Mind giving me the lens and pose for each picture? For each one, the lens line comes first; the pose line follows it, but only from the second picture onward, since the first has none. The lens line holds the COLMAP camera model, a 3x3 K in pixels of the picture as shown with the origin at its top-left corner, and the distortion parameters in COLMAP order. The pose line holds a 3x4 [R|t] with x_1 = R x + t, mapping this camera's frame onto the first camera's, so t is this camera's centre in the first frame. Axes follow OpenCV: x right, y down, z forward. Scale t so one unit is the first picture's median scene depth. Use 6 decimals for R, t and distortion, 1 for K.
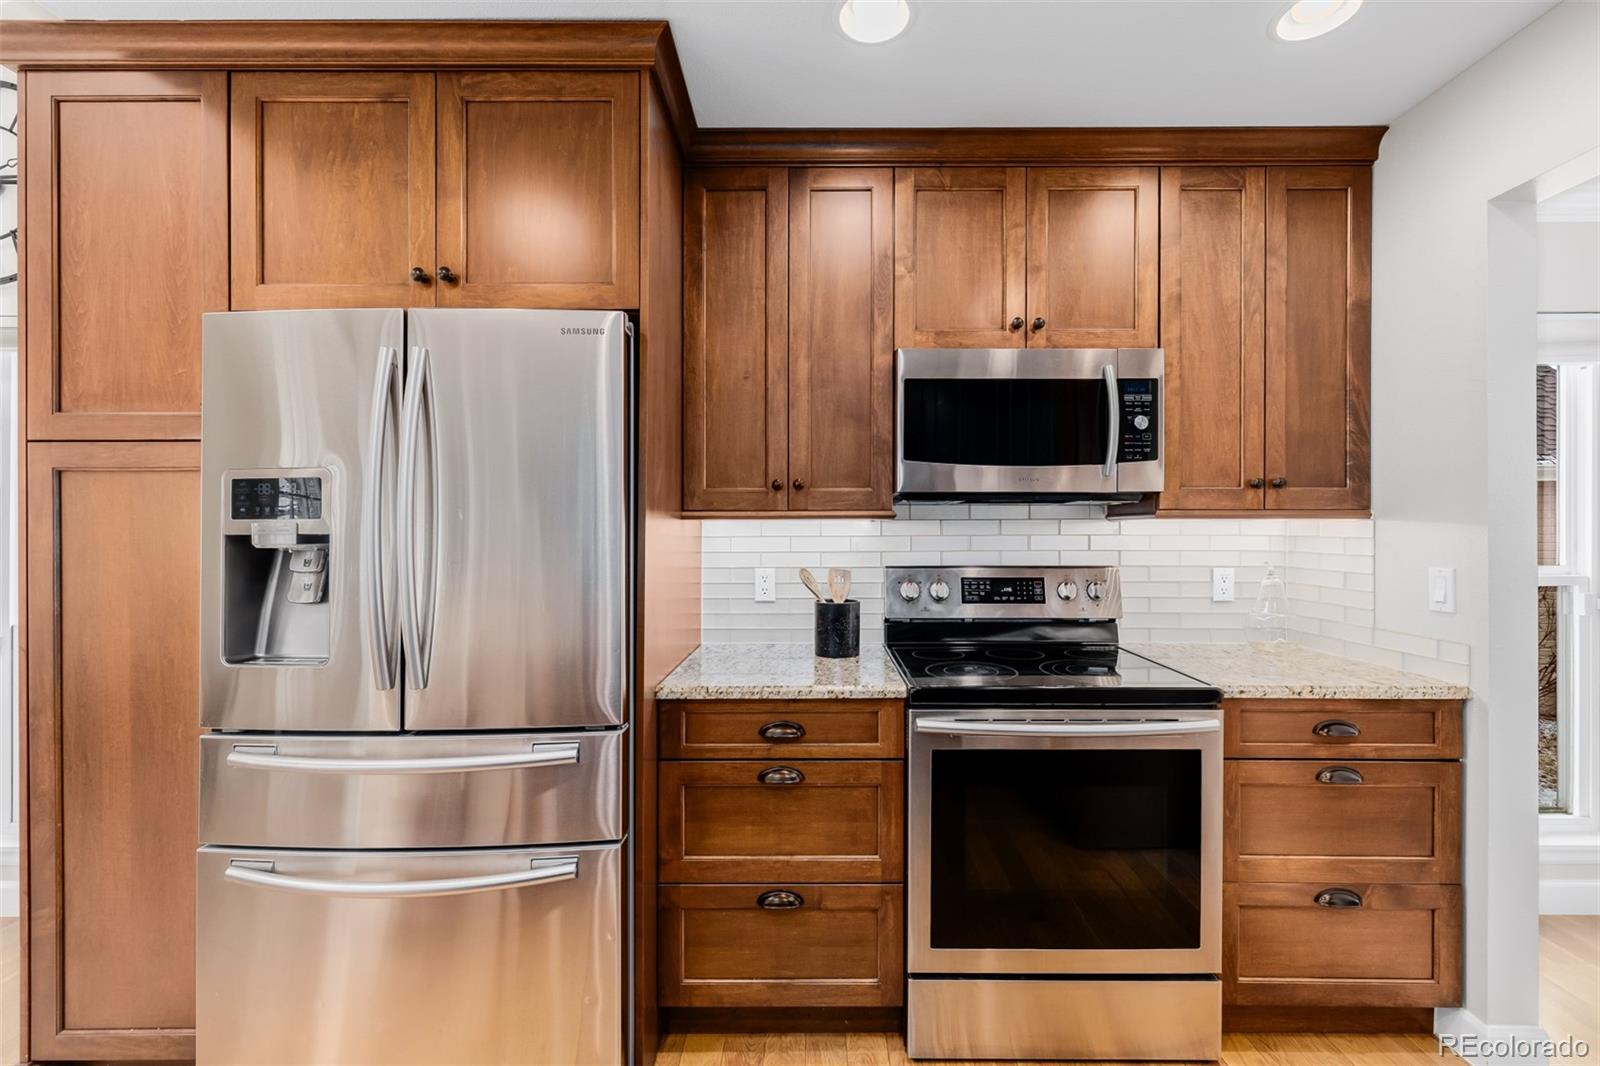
lens RADIAL K [[673.9, 0, 823.9], [0, 673.9, 530.9], [0, 0, 1]] dist [-0.001096, 0.000568]
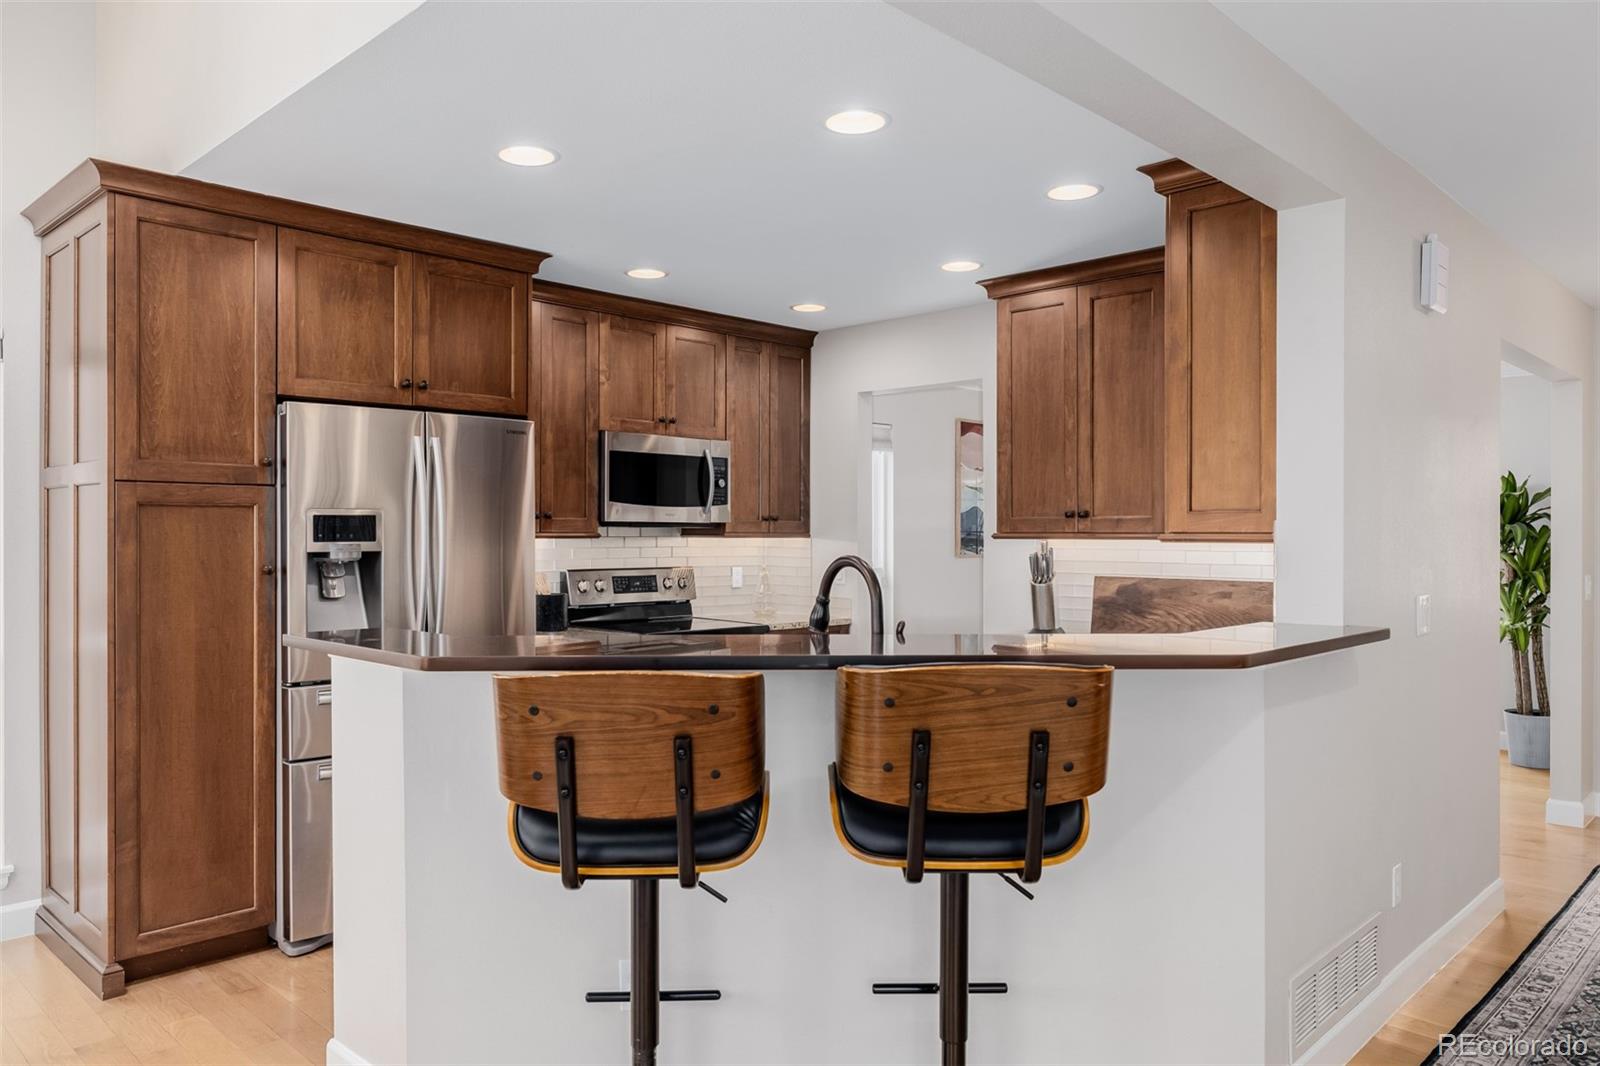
lens RADIAL K [[1114.1, 0, 803.9], [0, 1114.1, 530.8], [0, 0, 1]] dist [0.000617, -0.000018]
pose [[0.692108, 0.004392, 0.721780, -1.435526], [-0.003445, 0.999990, -0.002781, -0.028898], [-0.721785, -0.000562, 0.692117, -1.131631]]
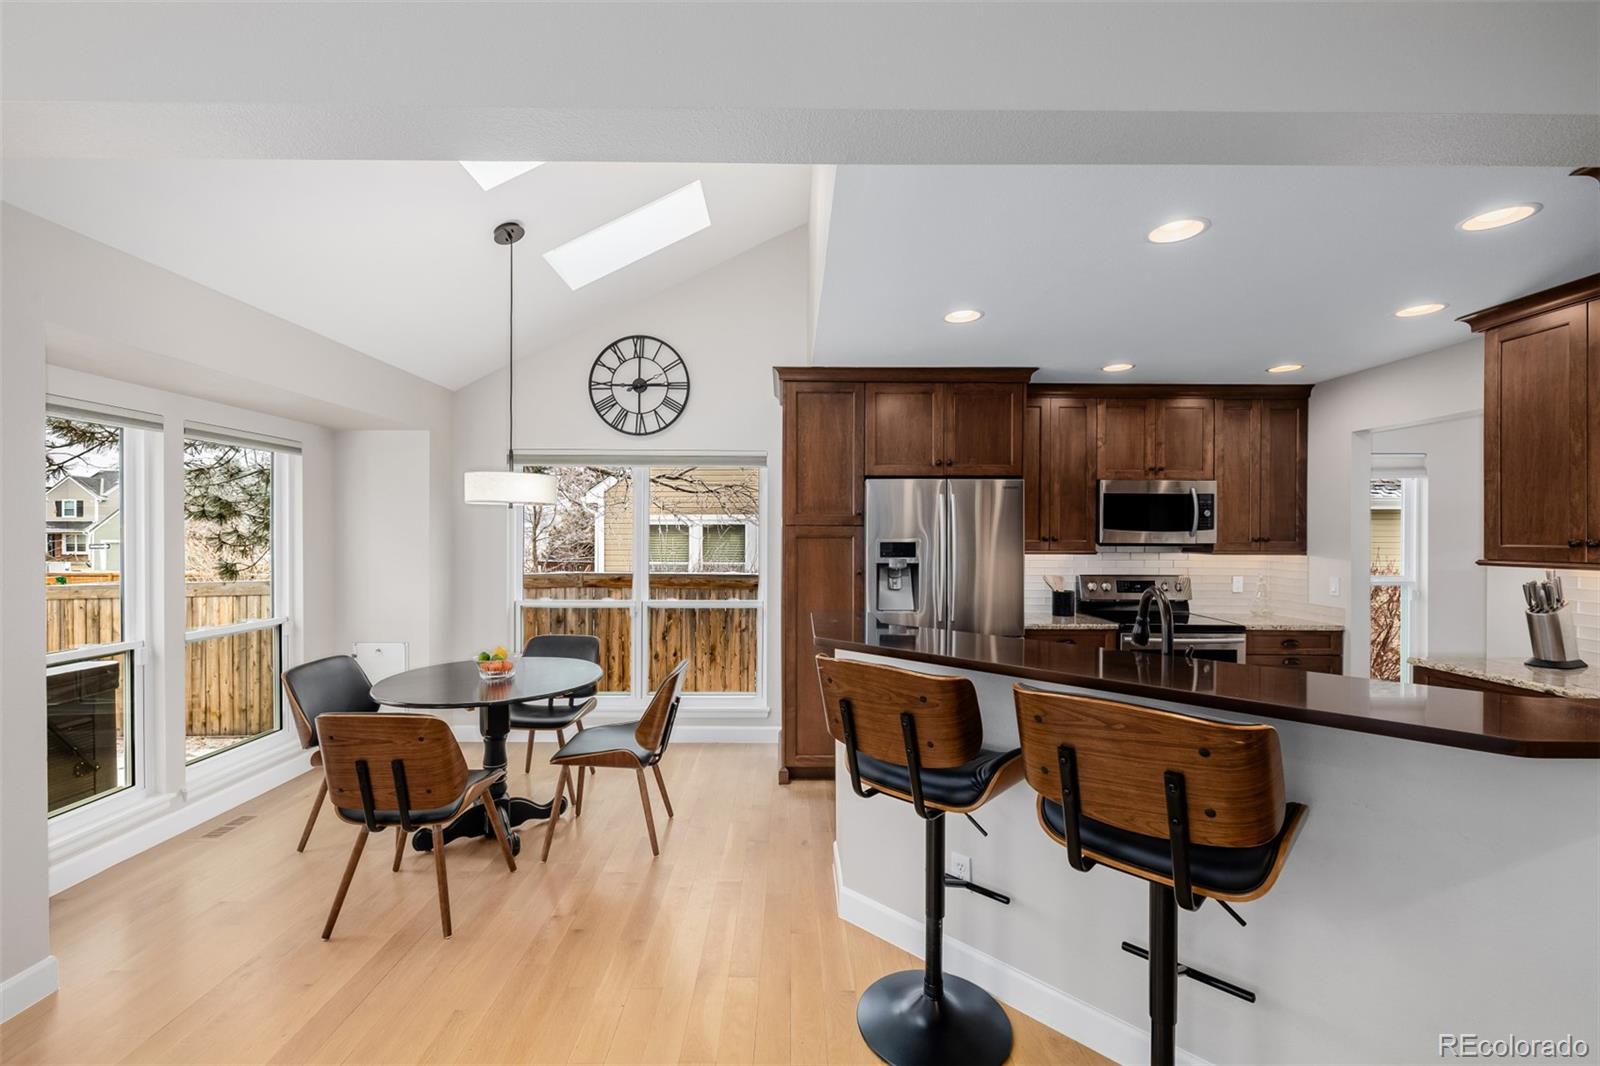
lens RADIAL K [[673.9, 0, 793.8], [0, 673.9, 532.1], [0, 0, 1]] dist [-0.001096, 0.000568]
pose [[0.999926, 0.006252, 0.010439, -0.935575], [-0.006247, 0.999980, -0.000536, -0.084779], [-0.010442, 0.000471, 0.999945, -1.246533]]
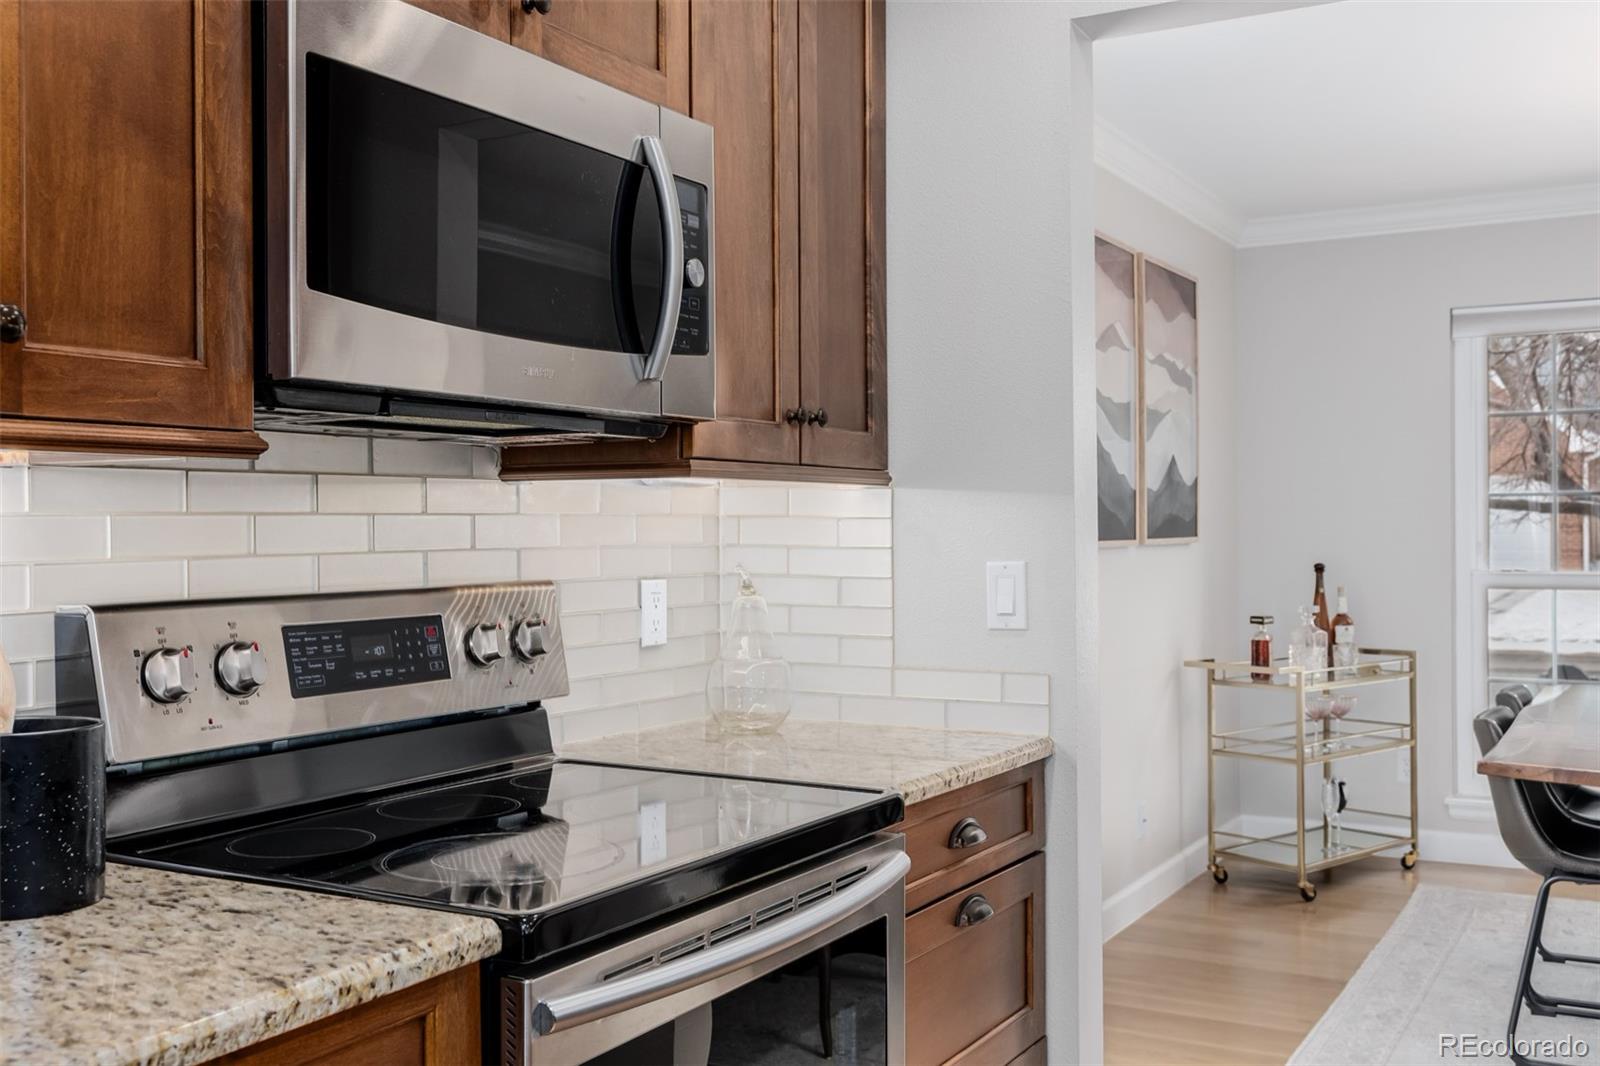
lens RADIAL K [[1579.0, 0, 800.4], [0, 1579.0, 531.4], [0, 0, 1]] dist [-0.018683, 0.000000]
pose [[0.489852, -0.004426, 0.871794, -0.450570], [0.003948, 0.999988, 0.002859, 0.018172], [-0.871797, 0.002041, 0.489864, 0.380581]]
